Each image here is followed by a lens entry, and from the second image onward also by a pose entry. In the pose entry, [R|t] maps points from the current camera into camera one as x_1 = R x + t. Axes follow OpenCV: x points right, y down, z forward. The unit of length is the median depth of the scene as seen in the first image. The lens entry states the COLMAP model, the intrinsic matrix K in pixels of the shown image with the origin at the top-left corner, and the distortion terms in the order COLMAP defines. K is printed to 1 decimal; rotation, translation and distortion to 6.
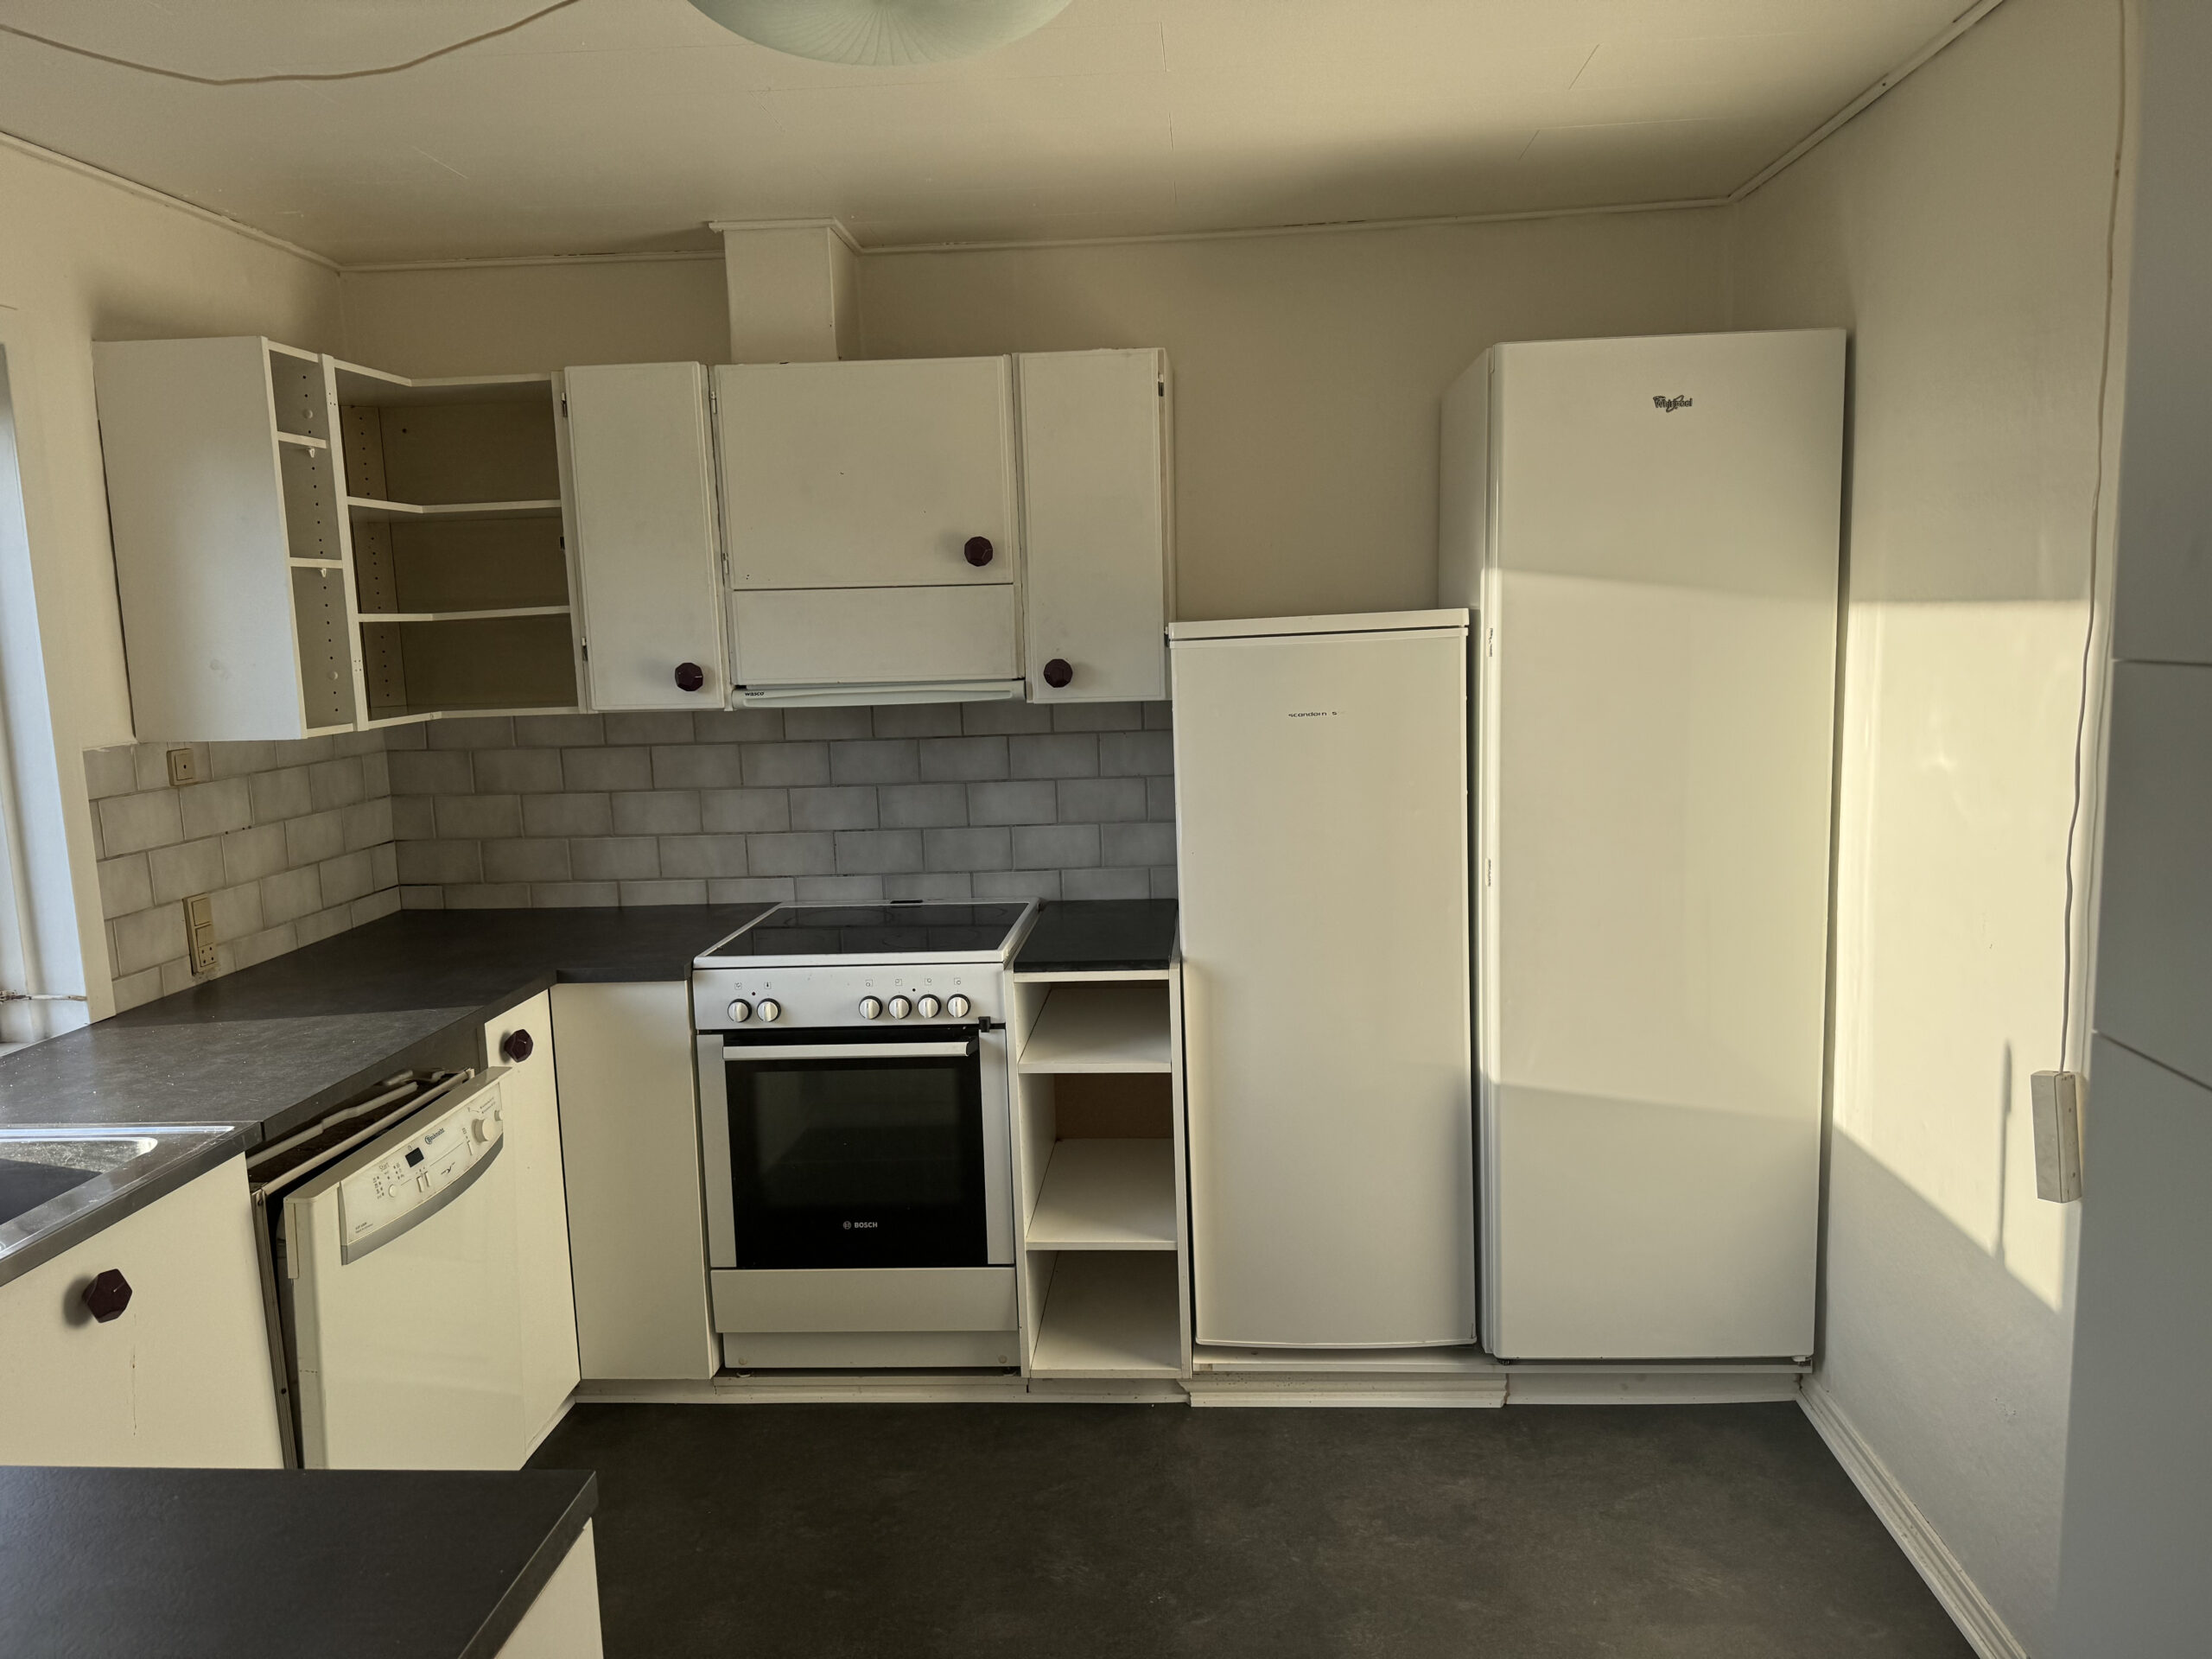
lens RADIAL K [[1551.6, 0, 1114.1], [0, 1551.6, 838.9], [0, 0, 1]] dist [0.136812, -0.212377]
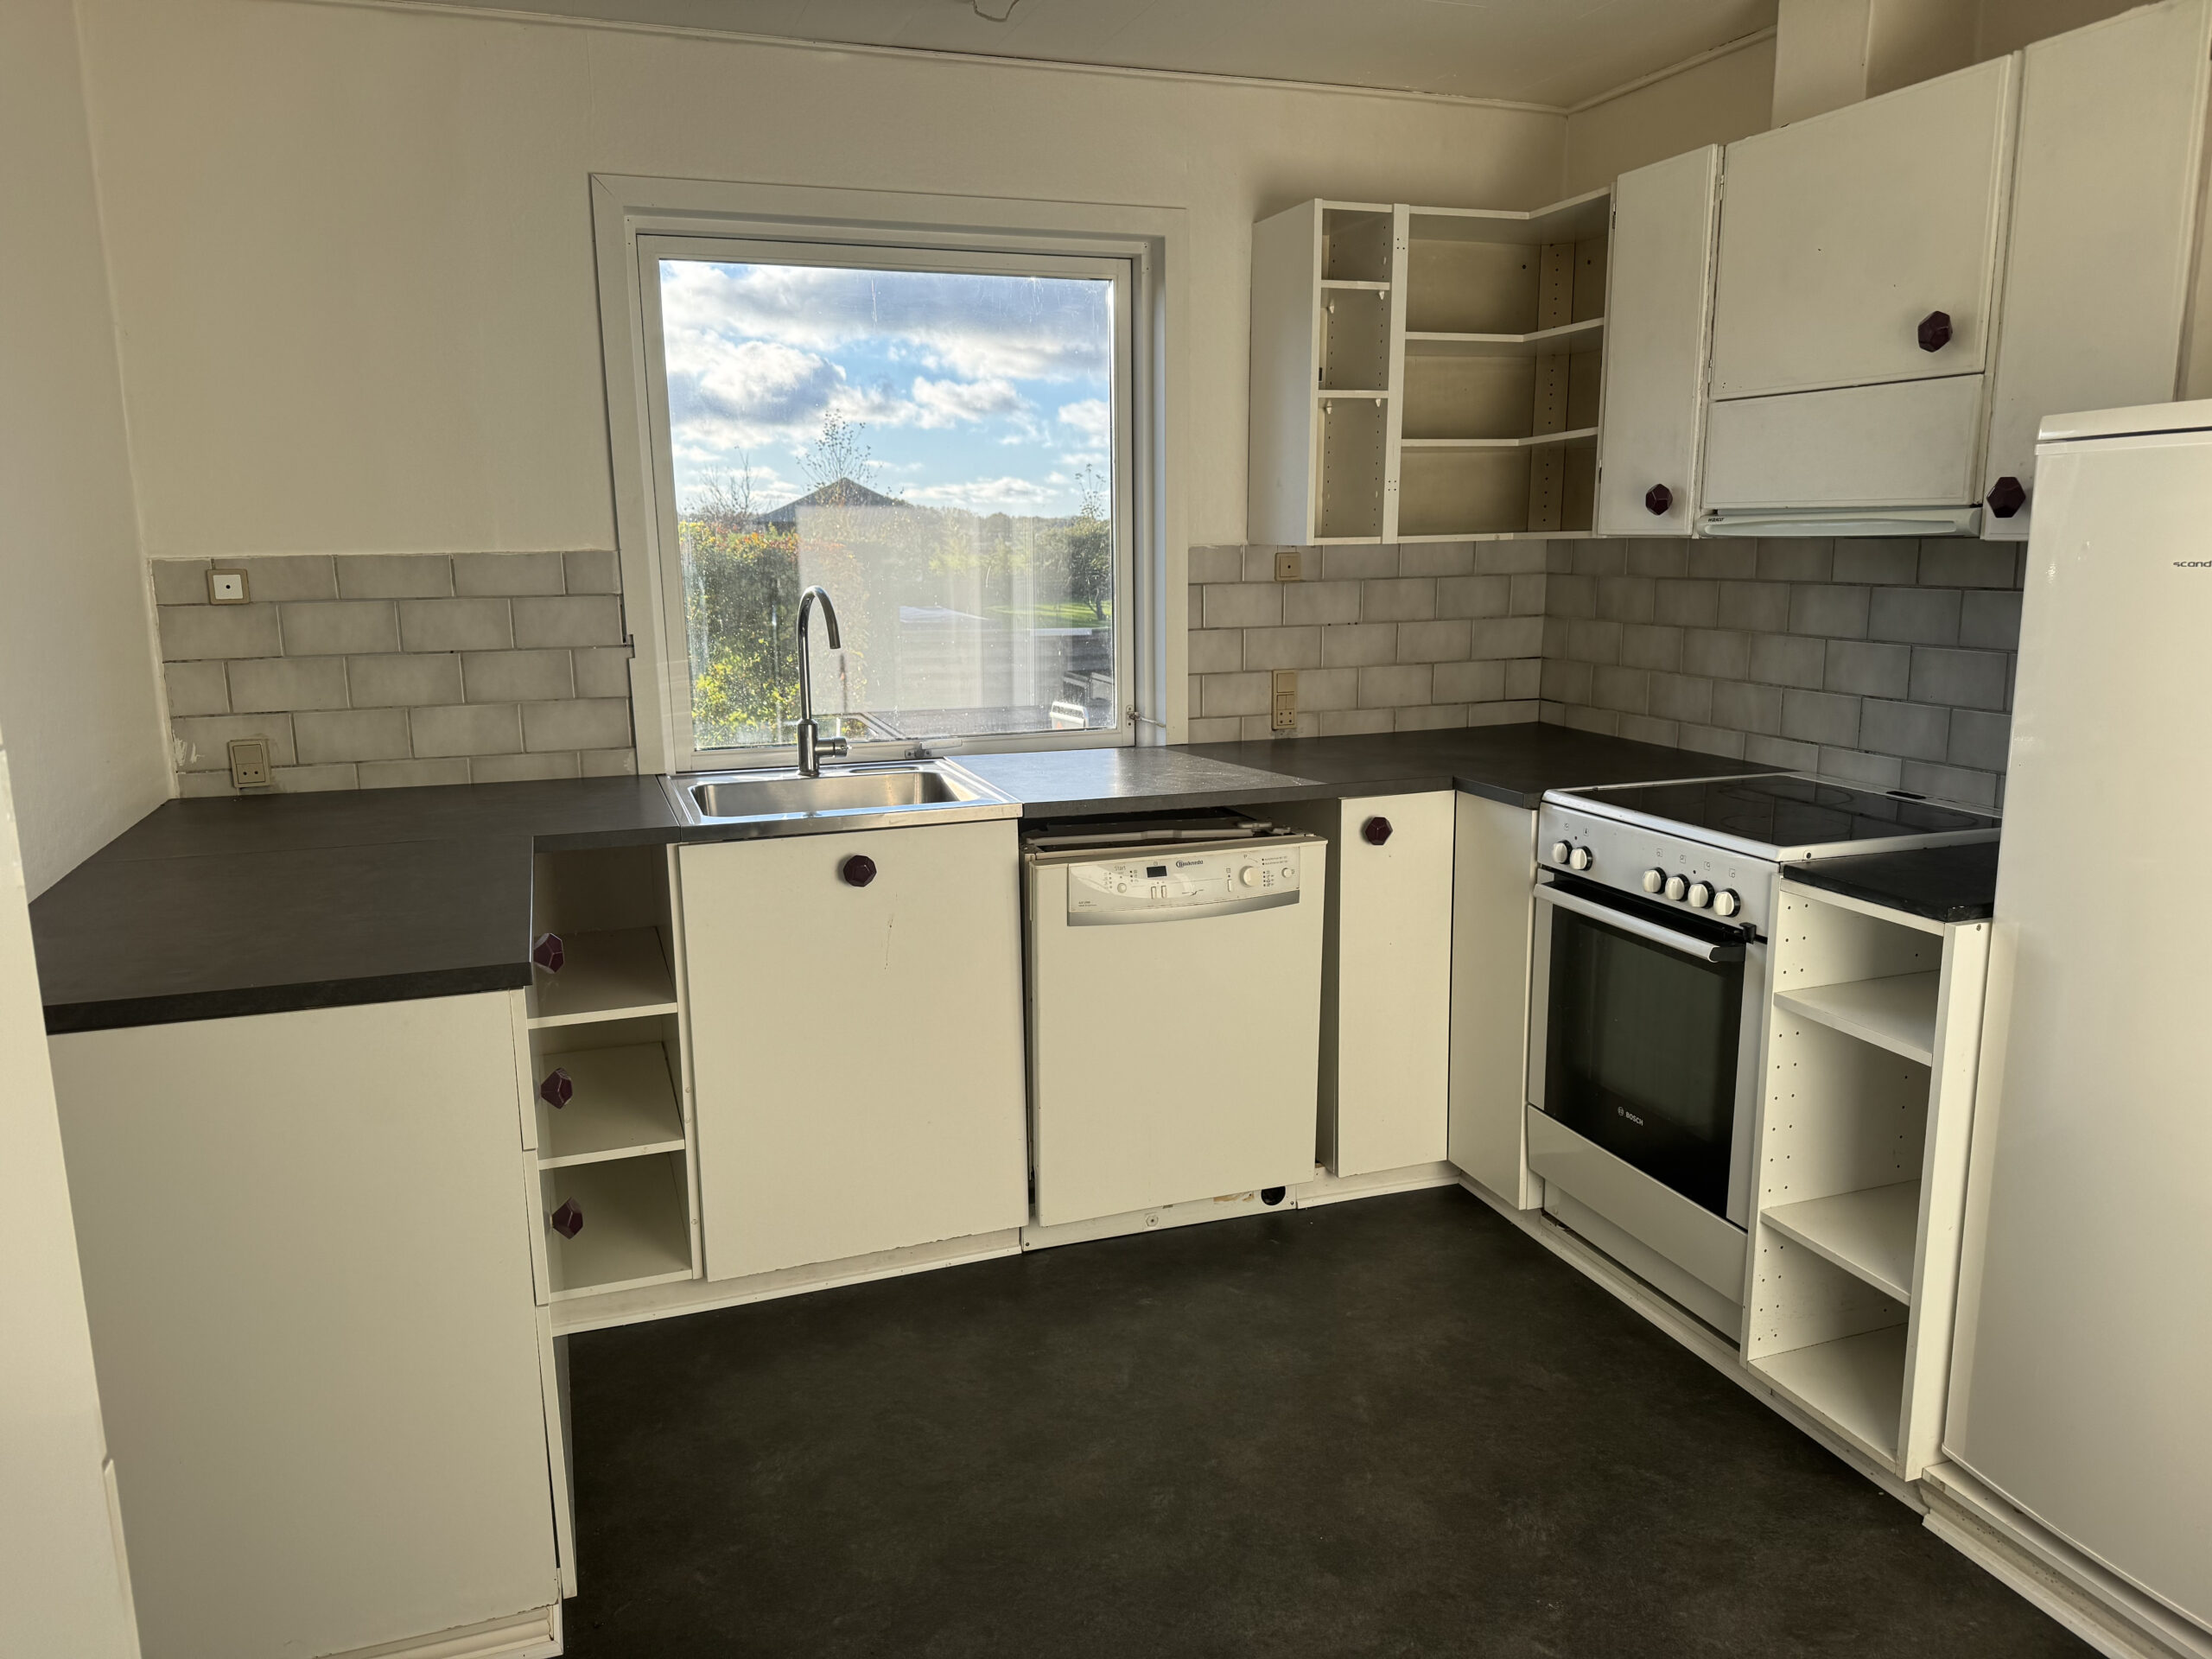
lens RADIAL K [[1551.6, 0, 1114.1], [0, 1551.6, 838.9], [0, 0, 1]] dist [0.136812, -0.212377]
pose [[0.392518, 0.206859, -0.896180, 0.481945], [-0.132904, 0.976910, 0.167283, -0.020881], [0.910091, 0.053445, 0.410947, 0.336229]]
